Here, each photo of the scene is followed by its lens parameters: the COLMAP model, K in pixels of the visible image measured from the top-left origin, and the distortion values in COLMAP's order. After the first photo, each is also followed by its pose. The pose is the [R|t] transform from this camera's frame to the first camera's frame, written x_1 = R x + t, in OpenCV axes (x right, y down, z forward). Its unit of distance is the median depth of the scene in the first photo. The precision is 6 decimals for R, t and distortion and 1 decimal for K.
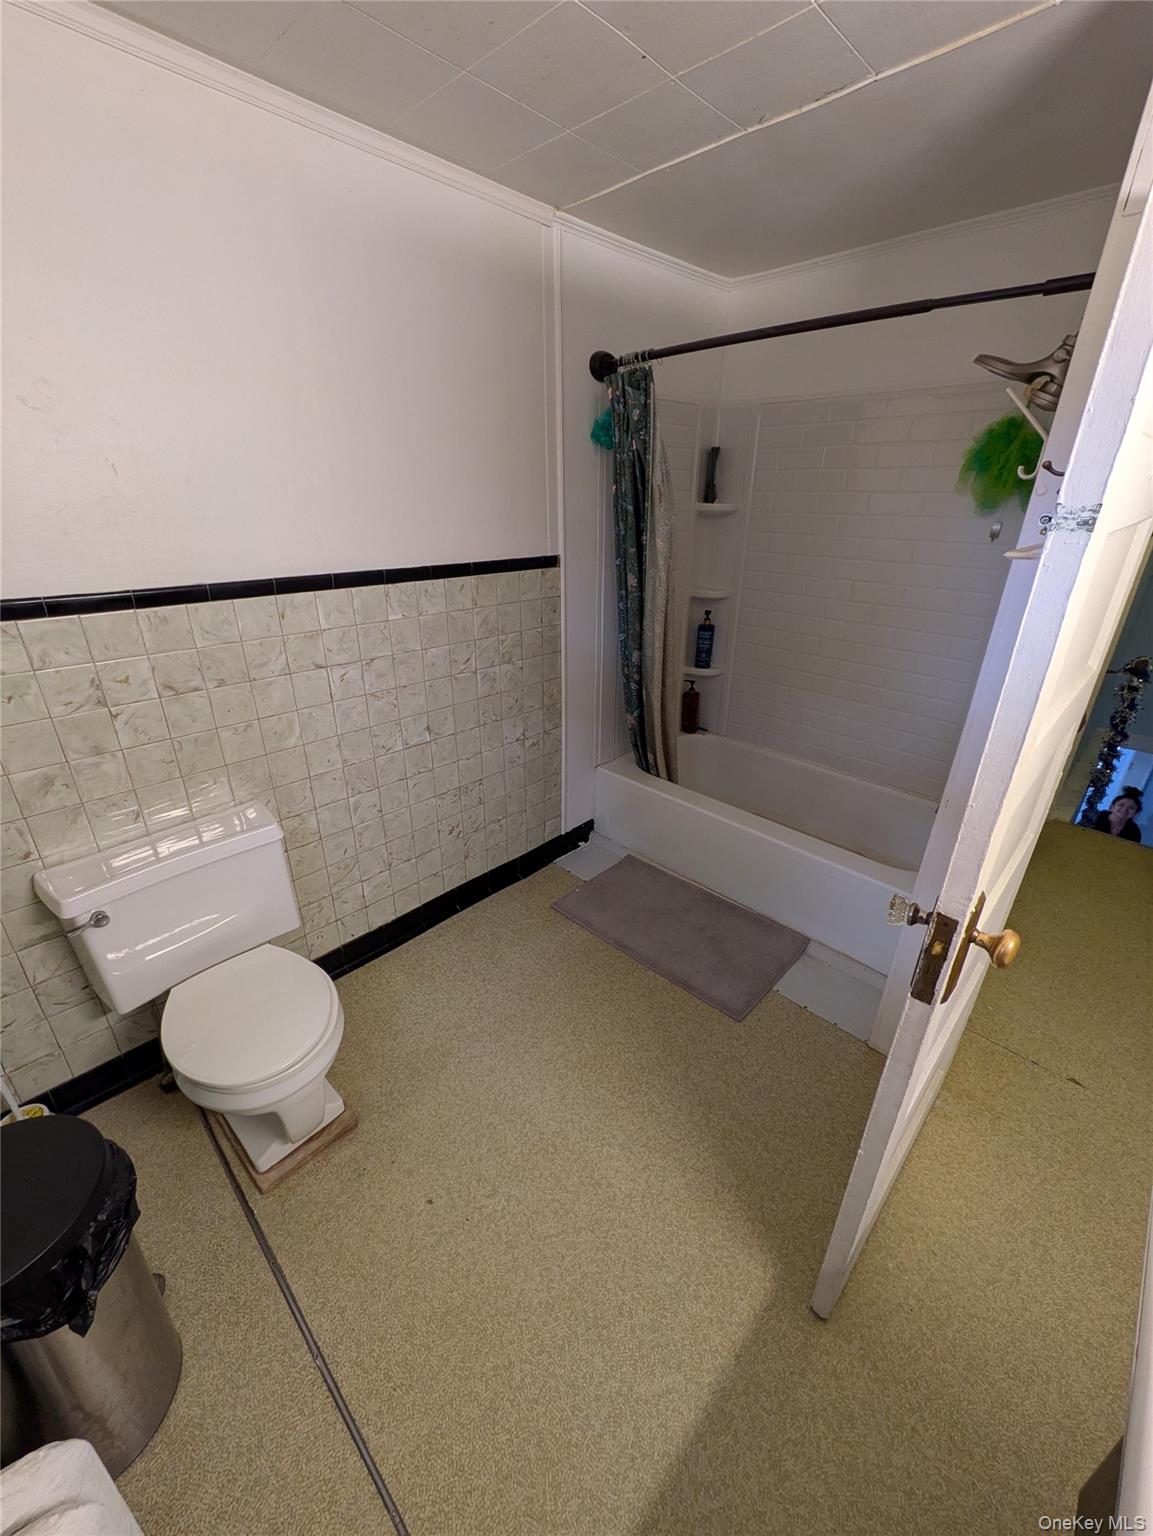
lens RADIAL K [[605.9, 0, 570.1], [0, 605.9, 774.9], [0, 0, 1]] dist [-0.007969, 0.001666]
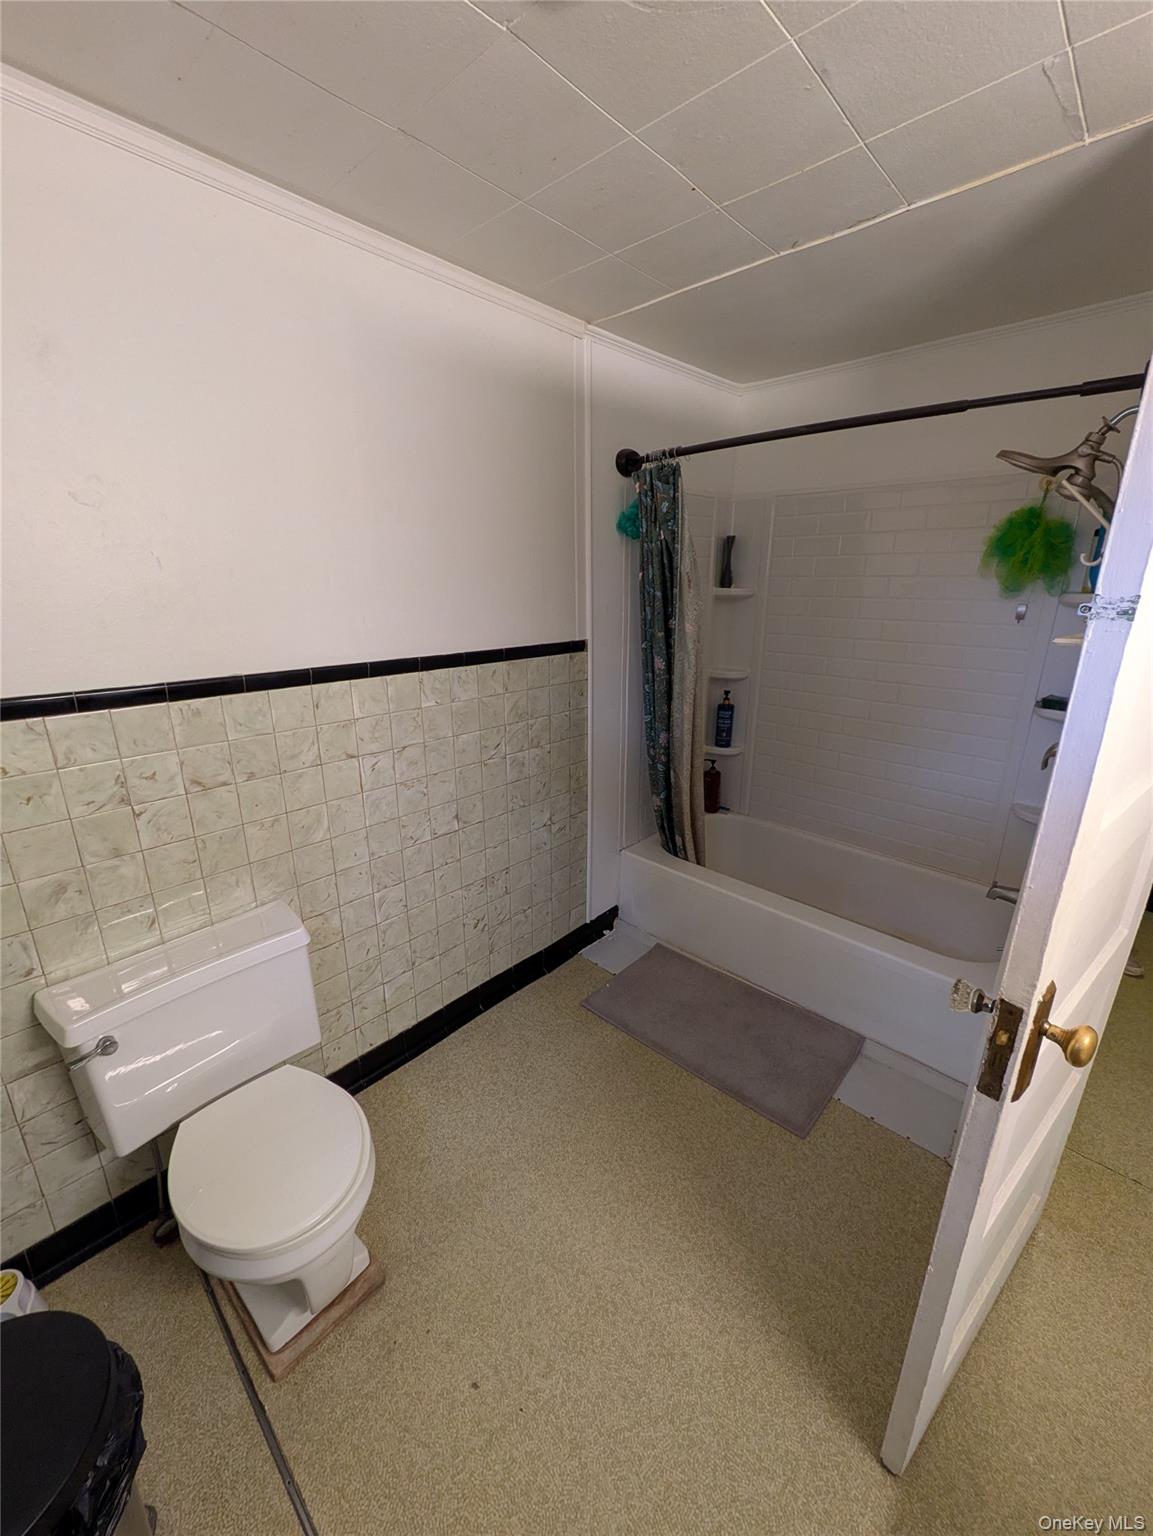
lens RADIAL K [[605.9, 0, 569.3], [0, 605.9, 773.8], [0, 0, 1]] dist [-0.007969, 0.001666]
pose [[0.999792, -0.012776, 0.015917, -0.090311], [0.014614, 0.992513, -0.121264, -0.032654], [-0.014248, 0.121472, 0.992493, 0.052822]]
